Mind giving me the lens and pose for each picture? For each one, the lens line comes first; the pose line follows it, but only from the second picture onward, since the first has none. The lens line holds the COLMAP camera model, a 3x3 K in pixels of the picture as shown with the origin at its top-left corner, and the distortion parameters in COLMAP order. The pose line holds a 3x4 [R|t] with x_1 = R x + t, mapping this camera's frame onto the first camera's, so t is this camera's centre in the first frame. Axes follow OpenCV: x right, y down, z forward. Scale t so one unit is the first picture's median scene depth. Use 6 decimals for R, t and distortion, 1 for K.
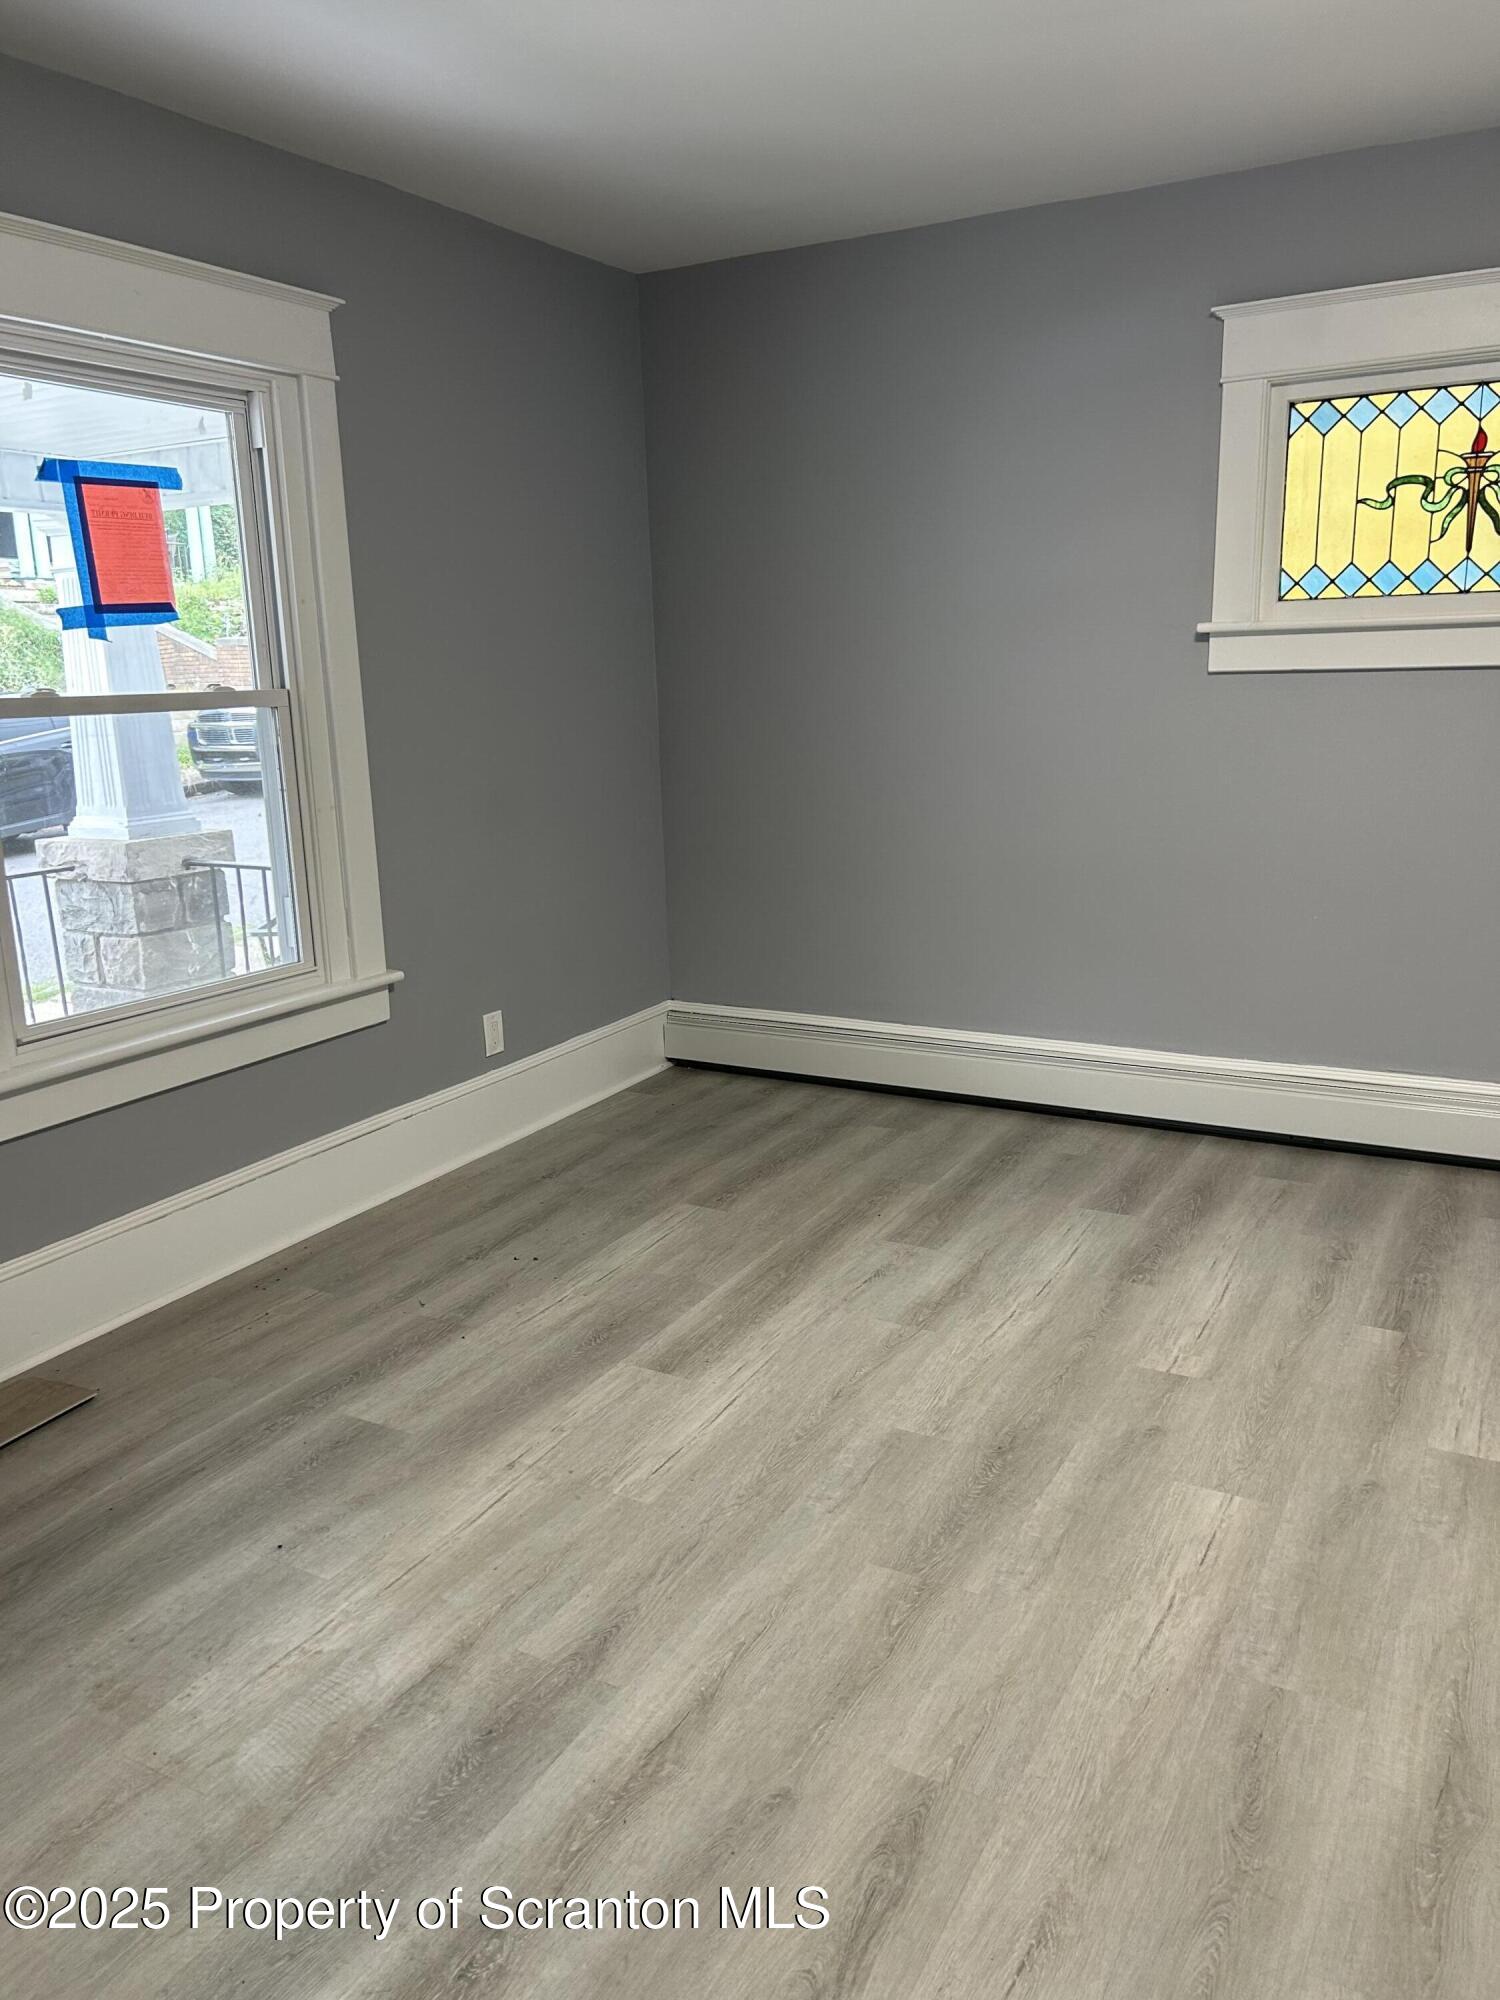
lens RADIAL K [[1497.2, 0, 759.6], [0, 1497.2, 1007.1], [0, 0, 1]] dist [0.094905, -0.125828]
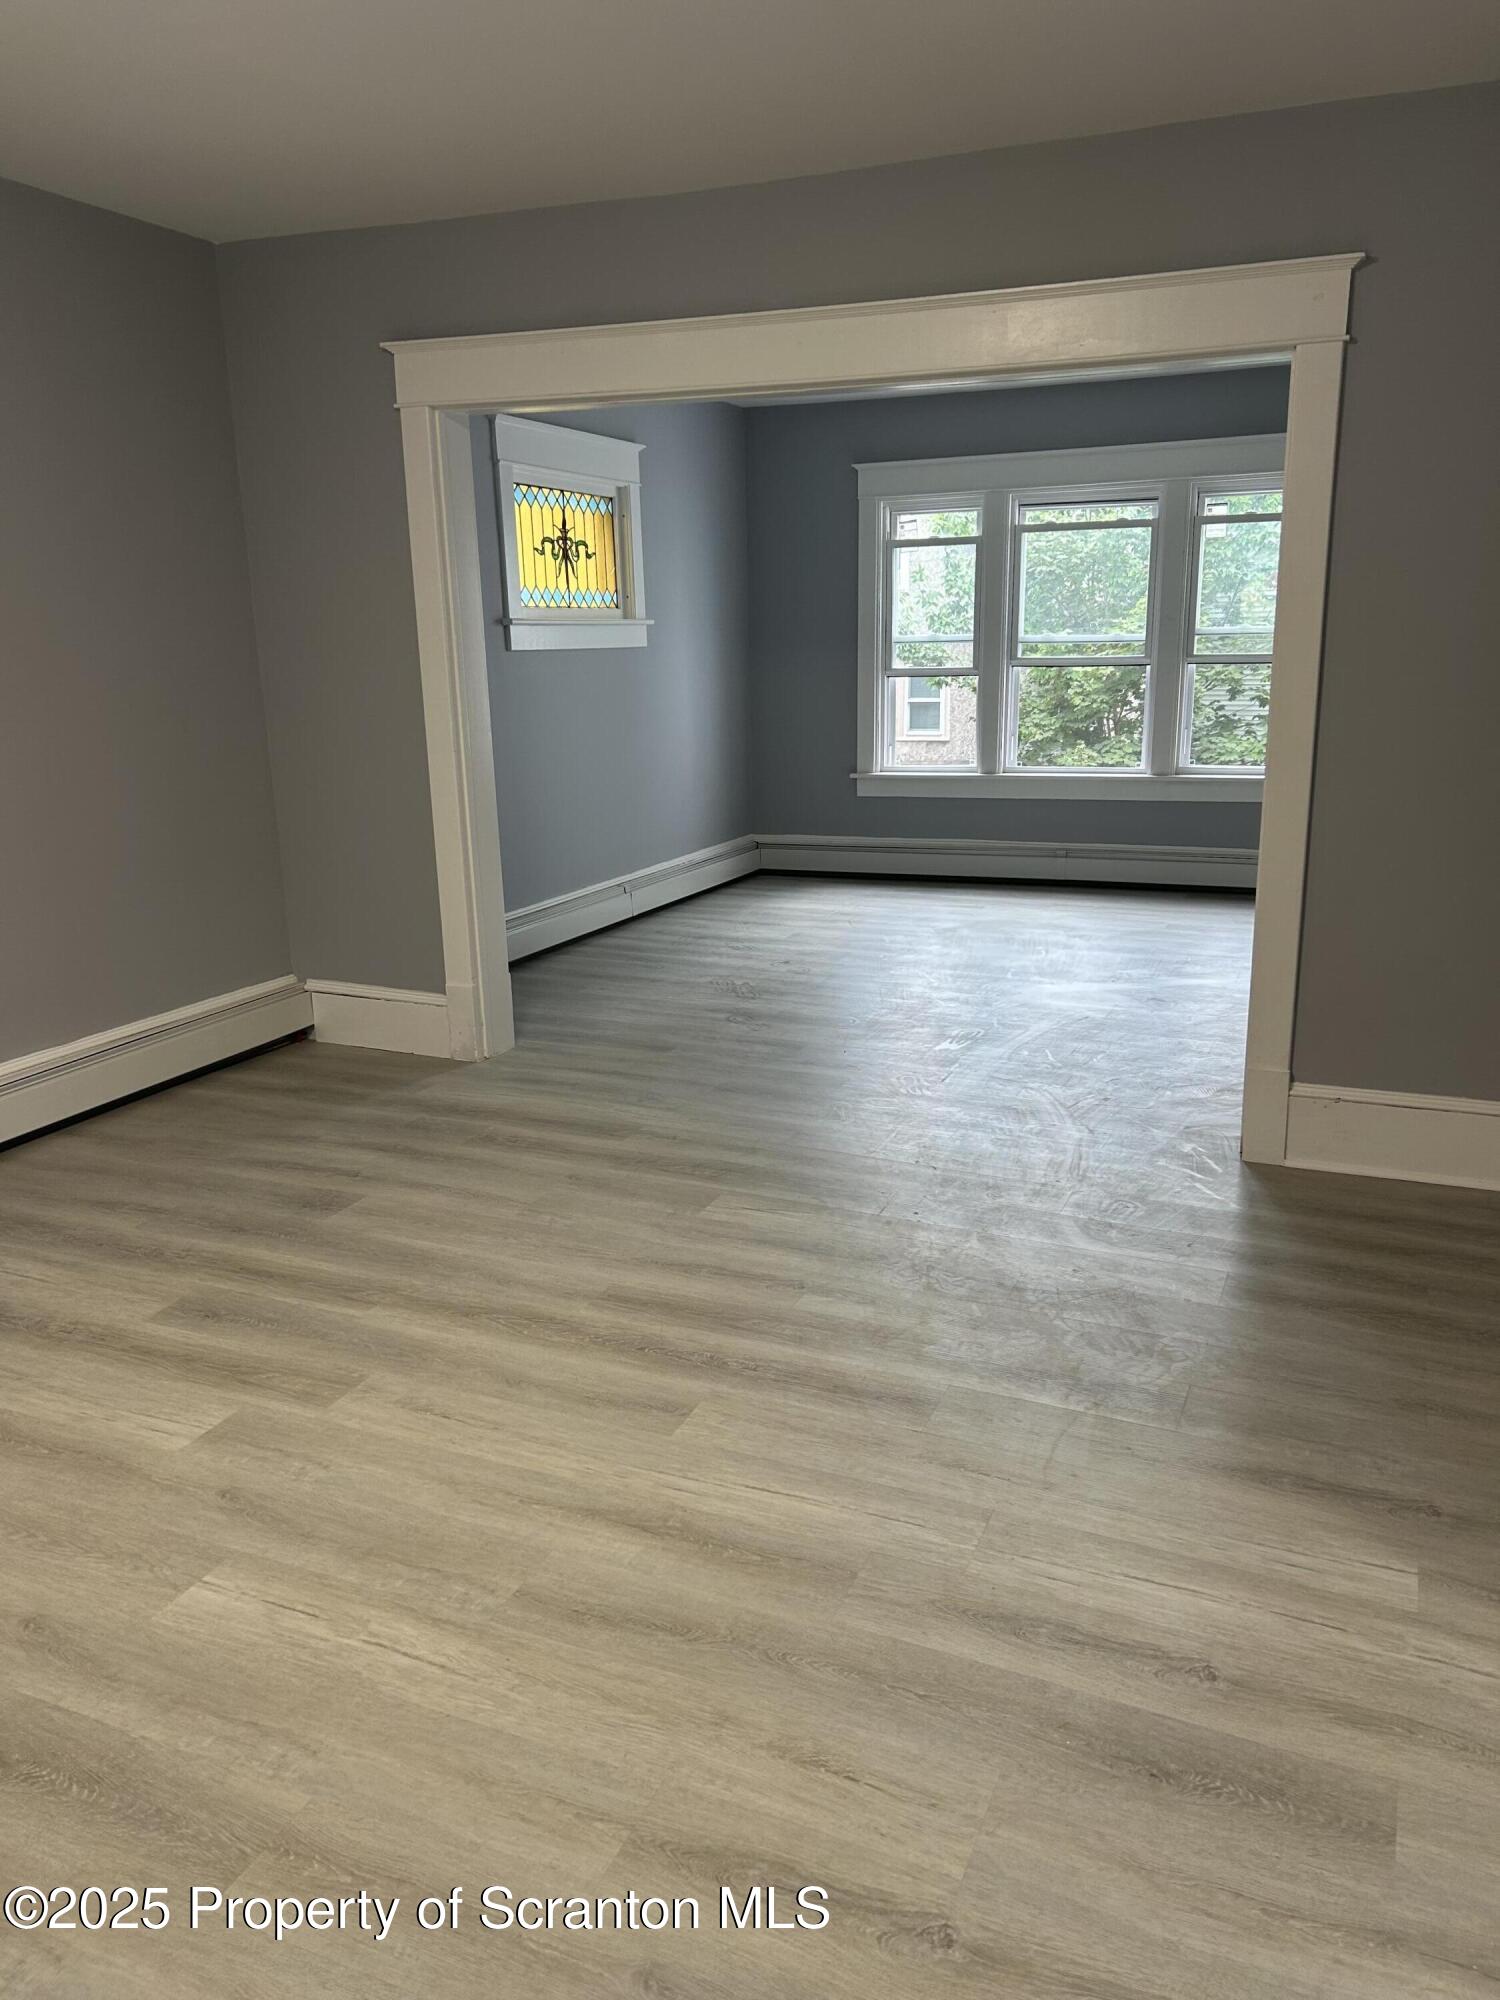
lens RADIAL K [[1455.0, 0, 750.0], [0, 1455.0, 1000.0], [0, 0, 1]] dist [0.043378, -0.002910]
pose [[-0.086627, -0.218958, 0.971881, -0.618094], [0.230391, 0.944700, 0.233370, -0.176195], [-0.969235, 0.244129, -0.031390, 0.740572]]
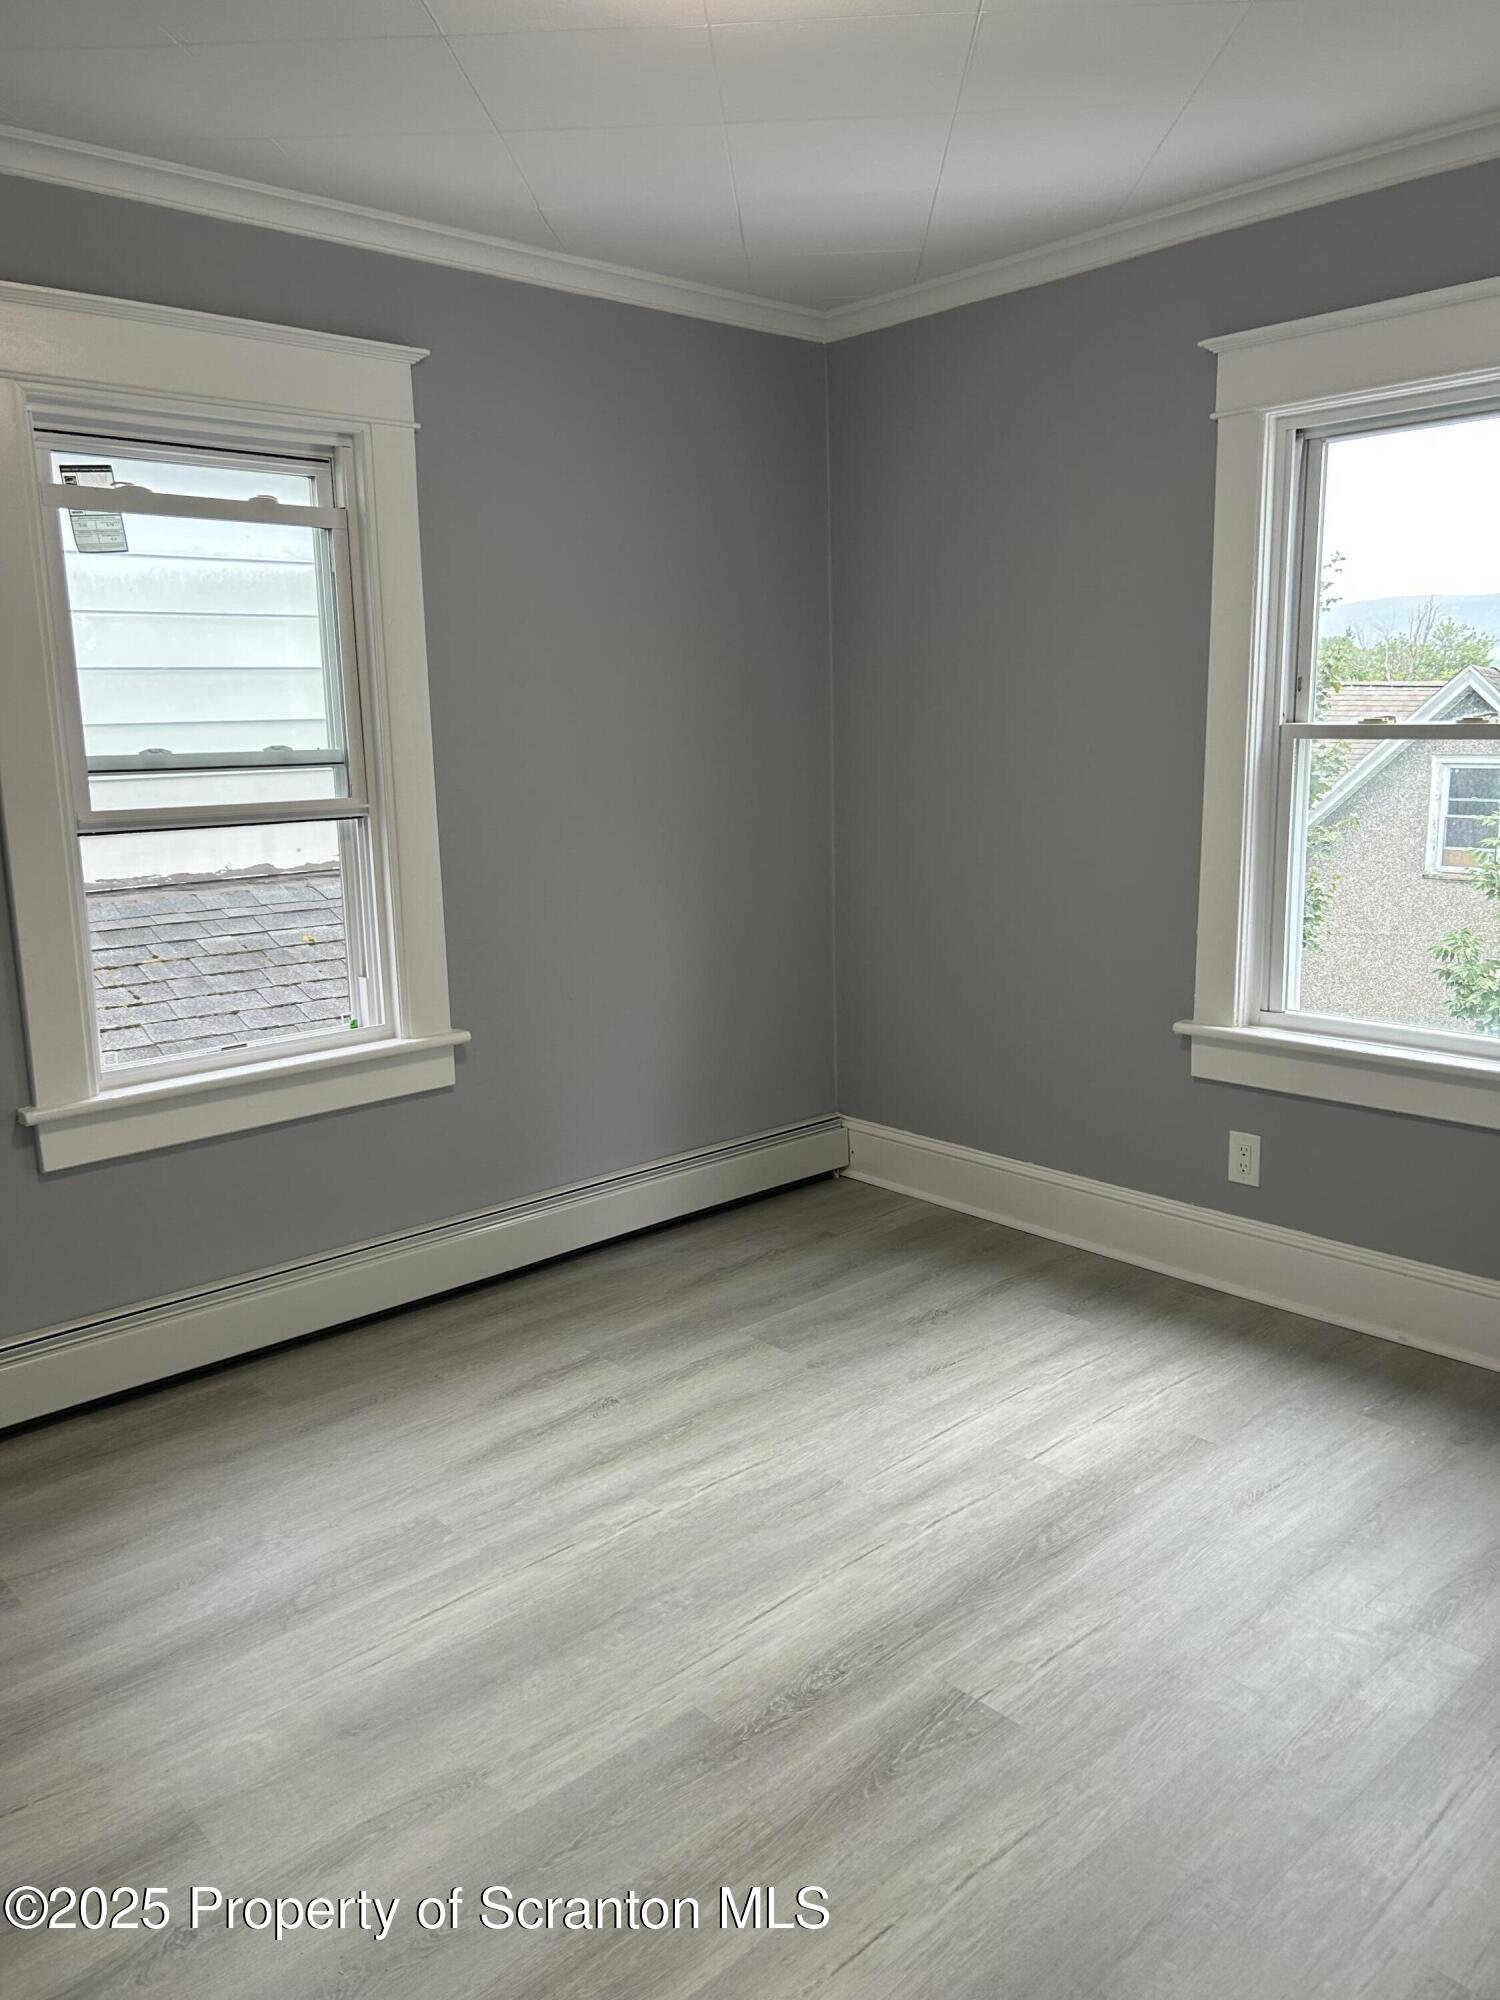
lens RADIAL K [[1497.2, 0, 759.6], [0, 1497.2, 1007.1], [0, 0, 1]] dist [0.094905, -0.125828]
pose [[-0.952078, -0.037137, 0.303591, 0.173055], [0.094895, 0.907749, 0.408639, -0.447696], [-0.290760, 0.417866, -0.860724, 1.828686]]
